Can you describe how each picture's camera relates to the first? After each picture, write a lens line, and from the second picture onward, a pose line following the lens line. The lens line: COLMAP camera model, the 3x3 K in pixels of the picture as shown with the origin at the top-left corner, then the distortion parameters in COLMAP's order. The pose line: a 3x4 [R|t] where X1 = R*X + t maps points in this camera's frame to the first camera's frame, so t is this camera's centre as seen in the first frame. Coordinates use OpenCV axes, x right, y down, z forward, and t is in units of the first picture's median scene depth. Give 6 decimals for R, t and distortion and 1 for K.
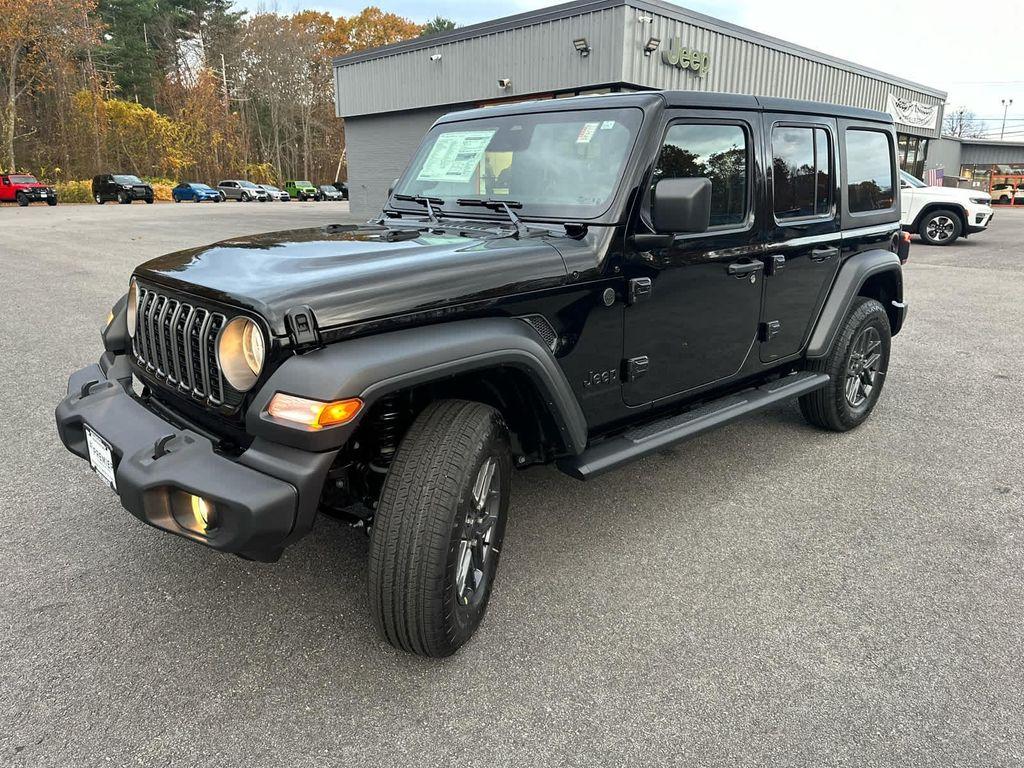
lens RADIAL K [[721.5, 0, 509.9], [0, 721.5, 377.2], [0, 0, 1]] dist [0.026644, -0.026044]
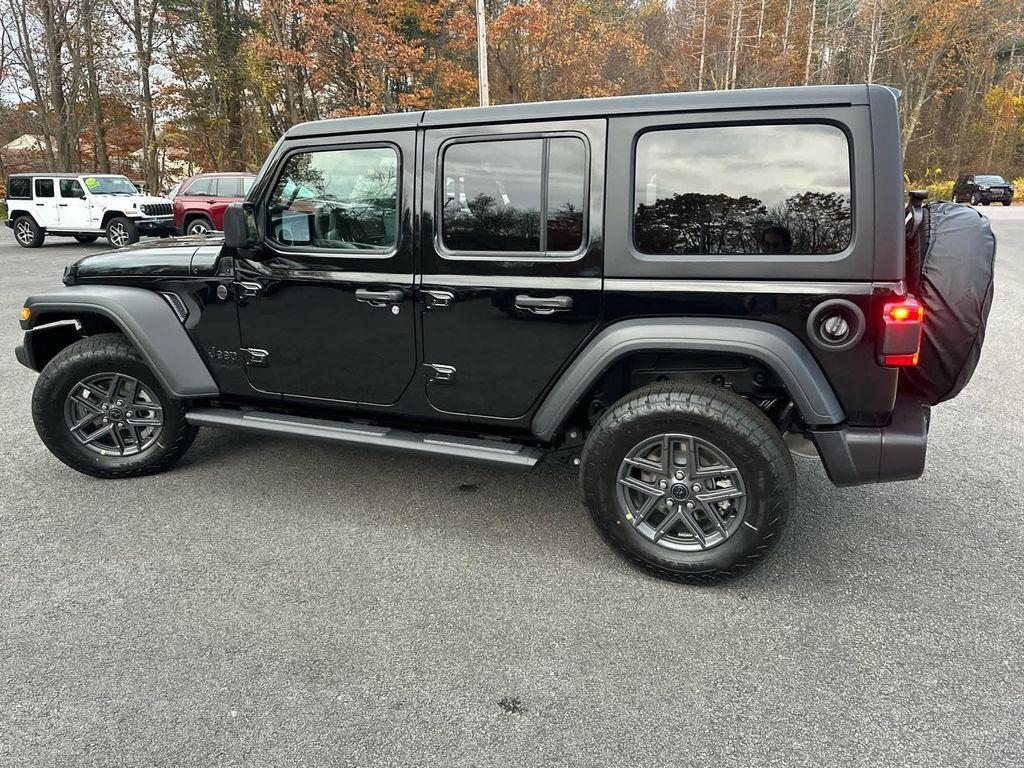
lens RADIAL K [[721.5, 0, 509.9], [0, 721.5, 377.2], [0, 0, 1]] dist [0.026644, -0.026044]
pose [[0.427383, 0.232476, -0.873670, 0.254759], [-0.231364, 0.962317, 0.142885, -0.045265], [0.873965, 0.141069, 0.465064, 0.146656]]
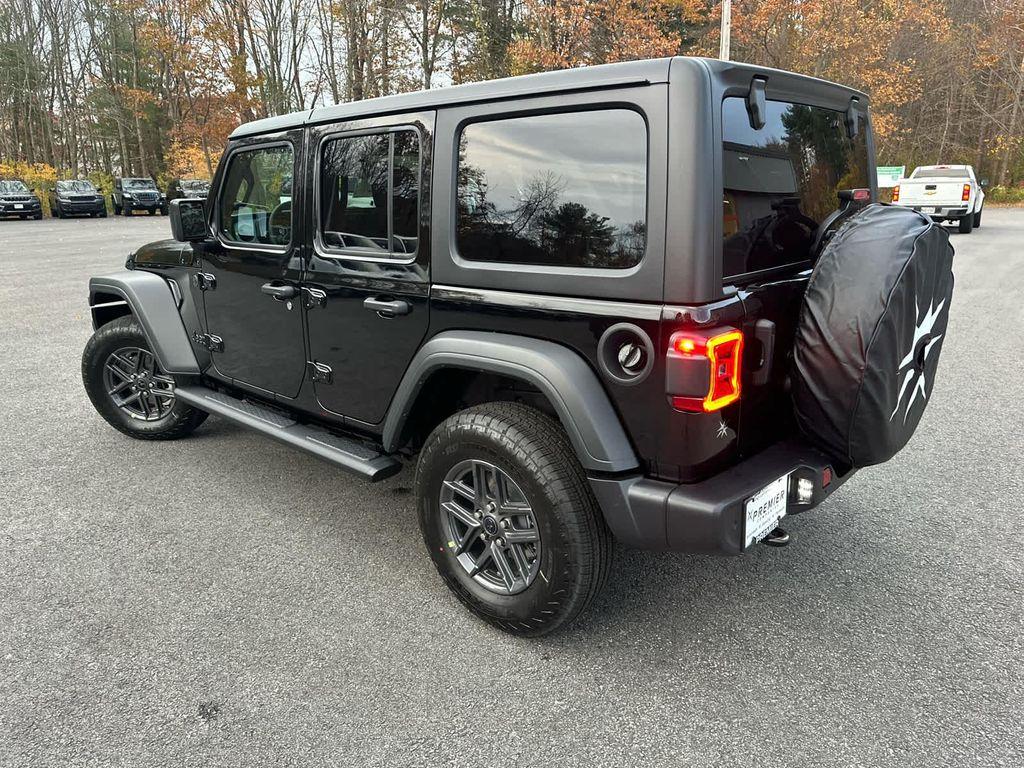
lens RADIAL K [[725.6, 0, 510.0], [0, 725.6, 379.7], [0, 0, 1]] dist [0.029132, -0.029023]
pose [[0.081840, 0.260724, -0.961938, 0.269304], [-0.252723, 0.939059, 0.233022, -0.070166], [0.964071, 0.224033, 0.142743, 0.240668]]
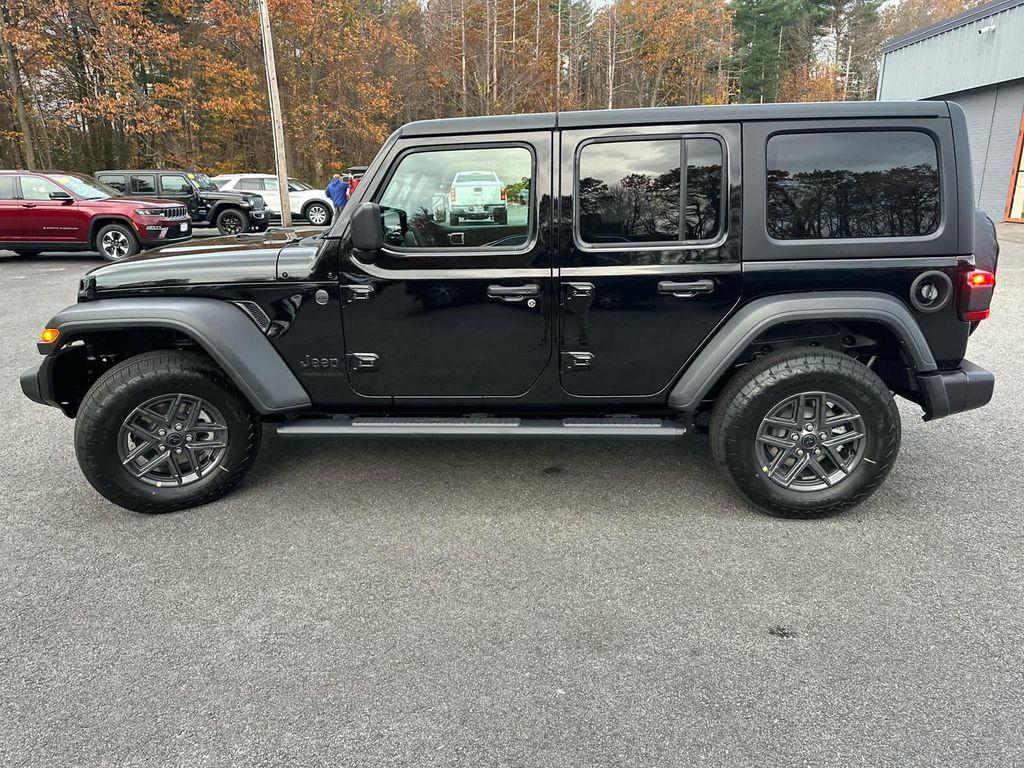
lens RADIAL K [[721.5, 0, 509.9], [0, 721.5, 377.2], [0, 0, 1]] dist [0.026644, -0.026044]
pose [[0.693525, 0.184259, -0.696471, 0.208308], [-0.179356, 0.980461, 0.080794, -0.022725], [0.697749, 0.068884, 0.713022, 0.060882]]
